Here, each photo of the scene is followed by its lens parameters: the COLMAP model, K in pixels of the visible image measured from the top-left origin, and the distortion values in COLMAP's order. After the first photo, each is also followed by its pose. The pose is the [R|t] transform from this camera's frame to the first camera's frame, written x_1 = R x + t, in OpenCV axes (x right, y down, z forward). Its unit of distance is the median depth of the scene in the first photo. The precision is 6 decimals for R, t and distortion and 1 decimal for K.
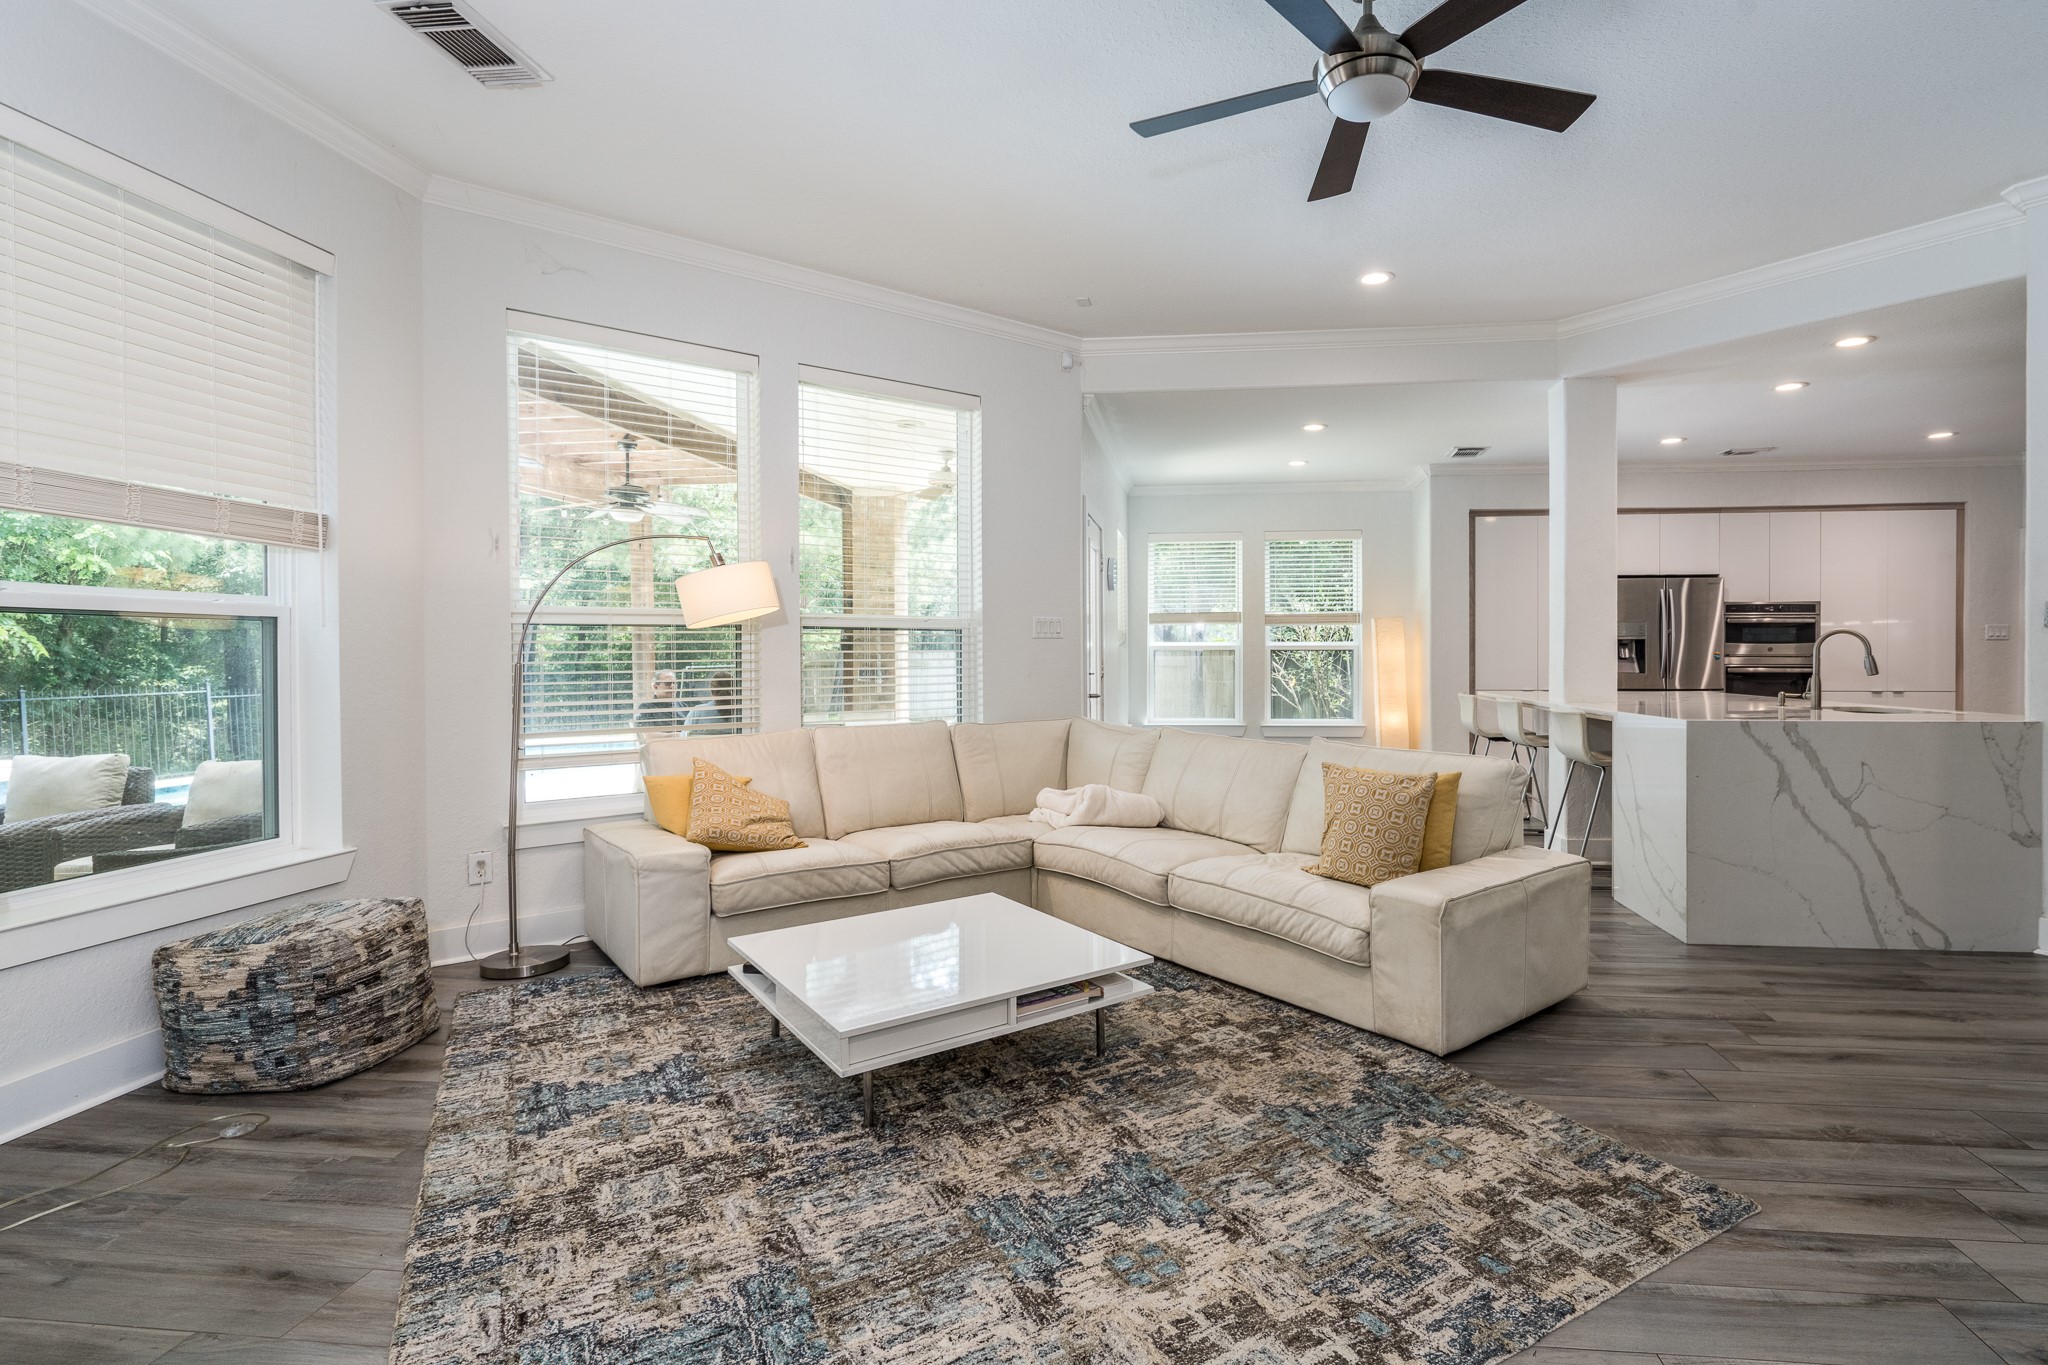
lens RADIAL K [[979.2, 0, 1030.9], [0, 979.2, 667.2], [0, 0, 1]] dist [0.001255, 0.000722]
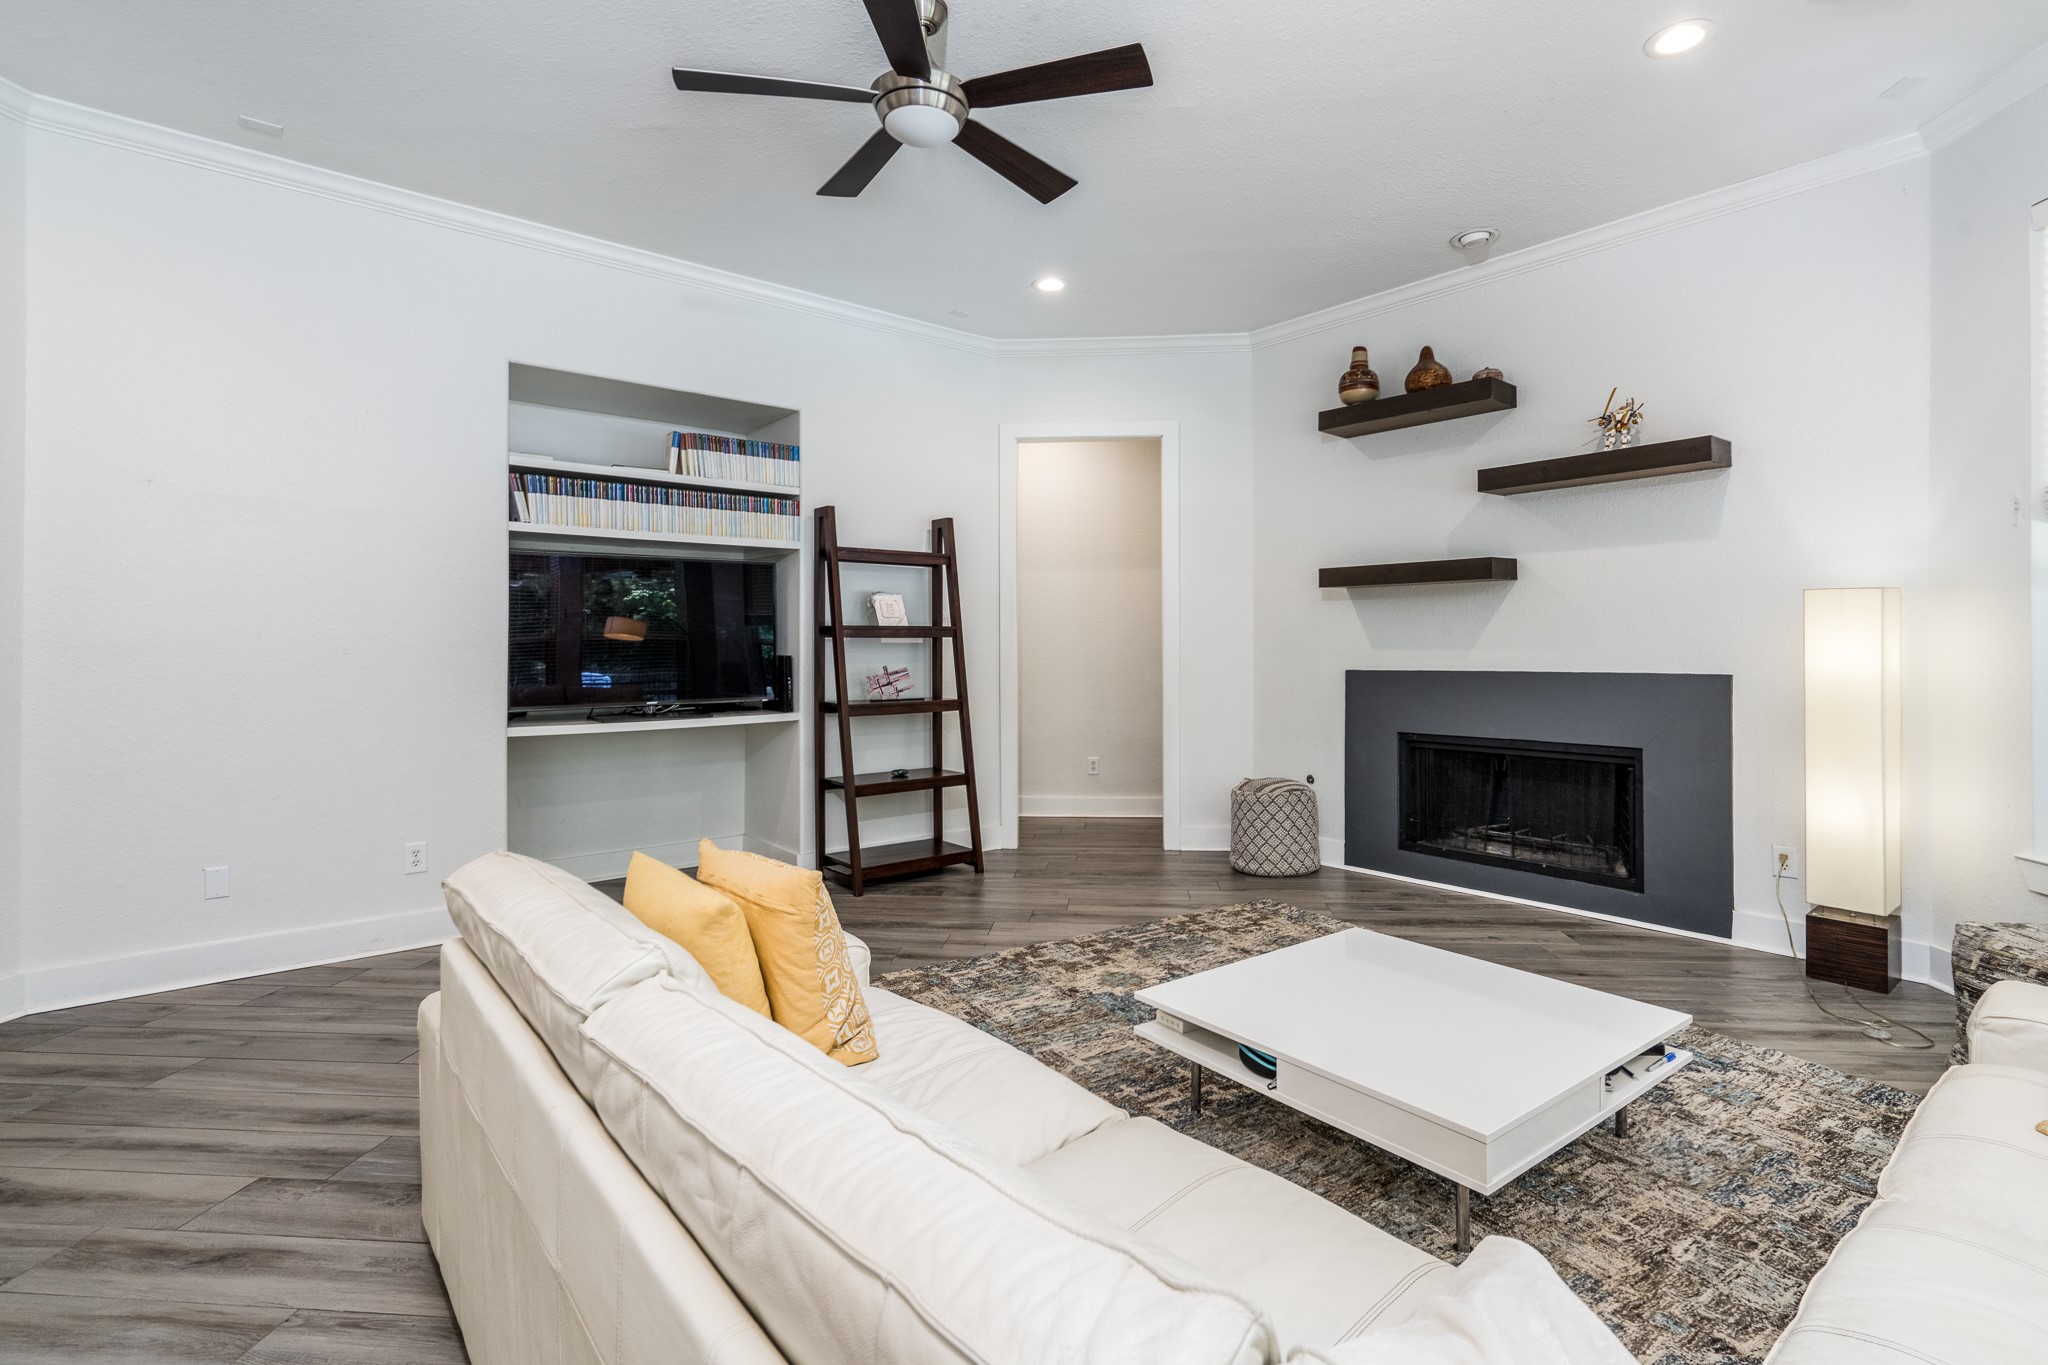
lens RADIAL K [[979.2, 0, 1019.0], [0, 979.2, 667.0], [0, 0, 1]] dist [0.001255, 0.000722]
pose [[-0.997705, 0.009144, -0.067087, 0.329030], [0.006822, 0.999372, 0.034768, -0.030200], [0.067362, 0.034231, -0.997141, 2.148980]]
